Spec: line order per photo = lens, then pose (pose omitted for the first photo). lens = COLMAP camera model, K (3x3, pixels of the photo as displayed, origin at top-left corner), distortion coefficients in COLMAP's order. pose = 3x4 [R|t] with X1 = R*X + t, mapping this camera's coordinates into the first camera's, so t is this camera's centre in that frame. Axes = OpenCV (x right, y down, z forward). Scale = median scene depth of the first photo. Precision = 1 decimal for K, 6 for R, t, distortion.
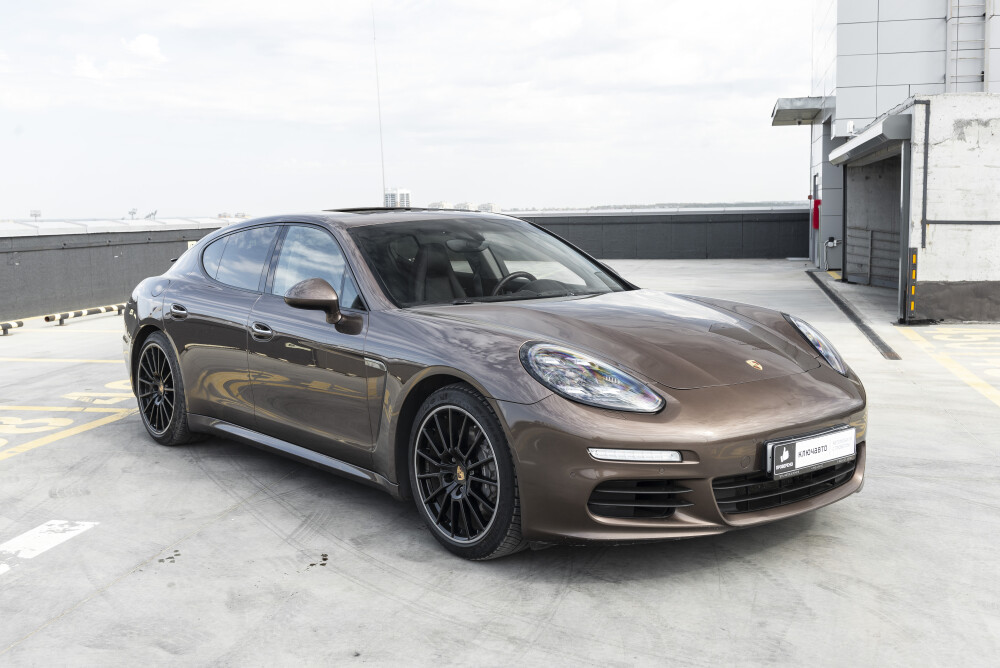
lens RADIAL K [[1046.7, 0, 514.5], [0, 1046.7, 370.2], [0, 0, 1]] dist [-0.017560, 0.000000]
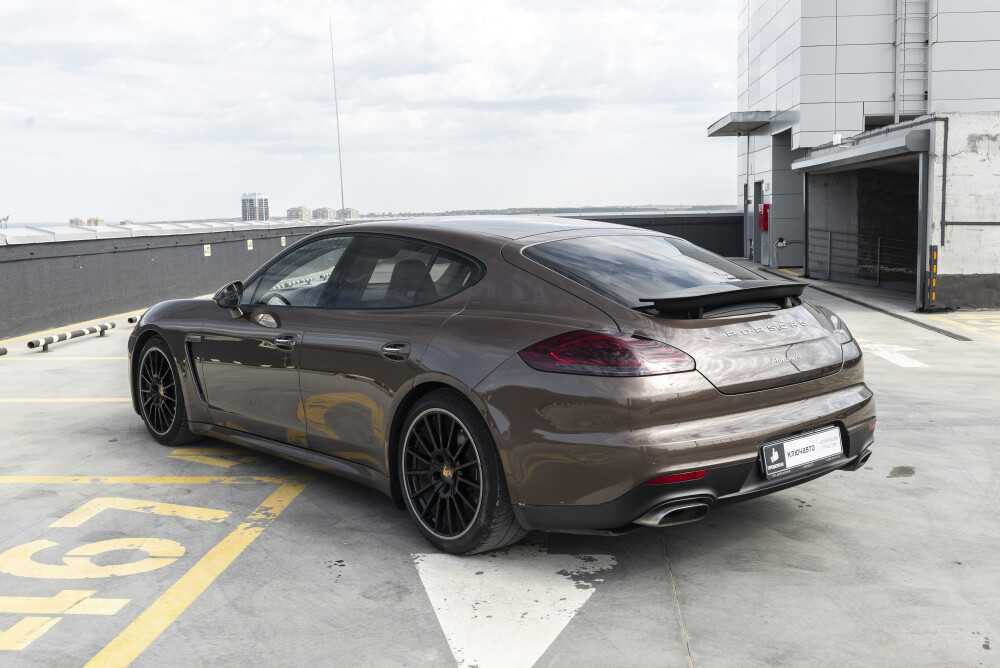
lens RADIAL K [[1053.3, 0, 499.8], [0, 1053.3, 335.0], [0, 0, 1]] dist [0.000764, 0.000000]
pose [[0.984568, -0.021073, 0.173729, -0.211855], [0.027817, 0.998947, -0.036479, 0.007144], [-0.172777, 0.040749, 0.984118, -0.037217]]
